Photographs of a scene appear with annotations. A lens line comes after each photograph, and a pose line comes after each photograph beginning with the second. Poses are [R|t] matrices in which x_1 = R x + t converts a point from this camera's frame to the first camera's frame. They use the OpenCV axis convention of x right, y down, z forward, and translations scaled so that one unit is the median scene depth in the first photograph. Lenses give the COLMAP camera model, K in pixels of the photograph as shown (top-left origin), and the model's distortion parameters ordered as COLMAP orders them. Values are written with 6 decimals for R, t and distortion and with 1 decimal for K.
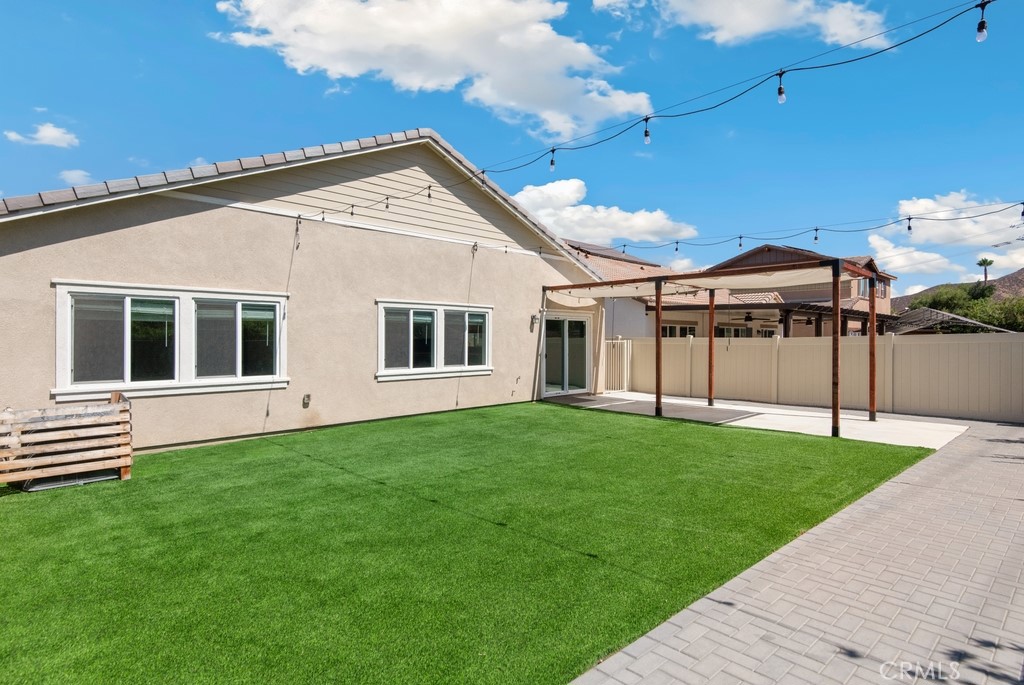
lens RADIAL K [[524.3, 0, 512.0], [0, 524.3, 342.5], [0, 0, 1]] dist [0.017344, -0.000157]
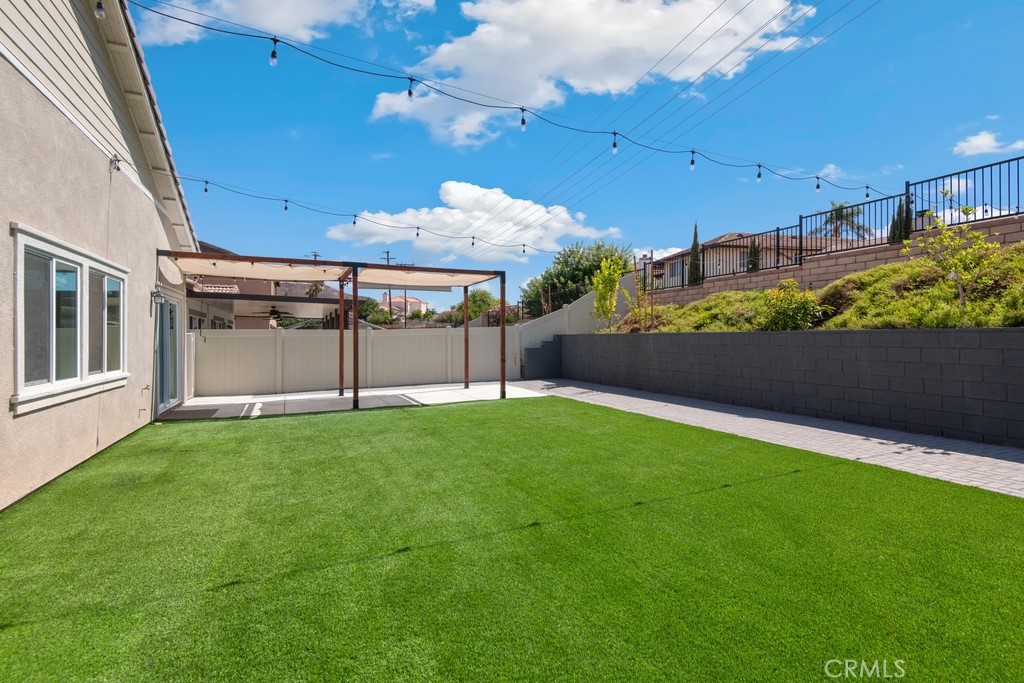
lens RADIAL K [[481.0, 0, 512.0], [0, 481.0, 341.5], [0, 0, 1]] dist [0.022854, -0.000346]
pose [[0.342718, -0.012710, 0.939352, -0.485083], [0.013558, 0.999871, 0.008583, 0.015698], [-0.939340, 0.009794, 0.342847, 0.470920]]
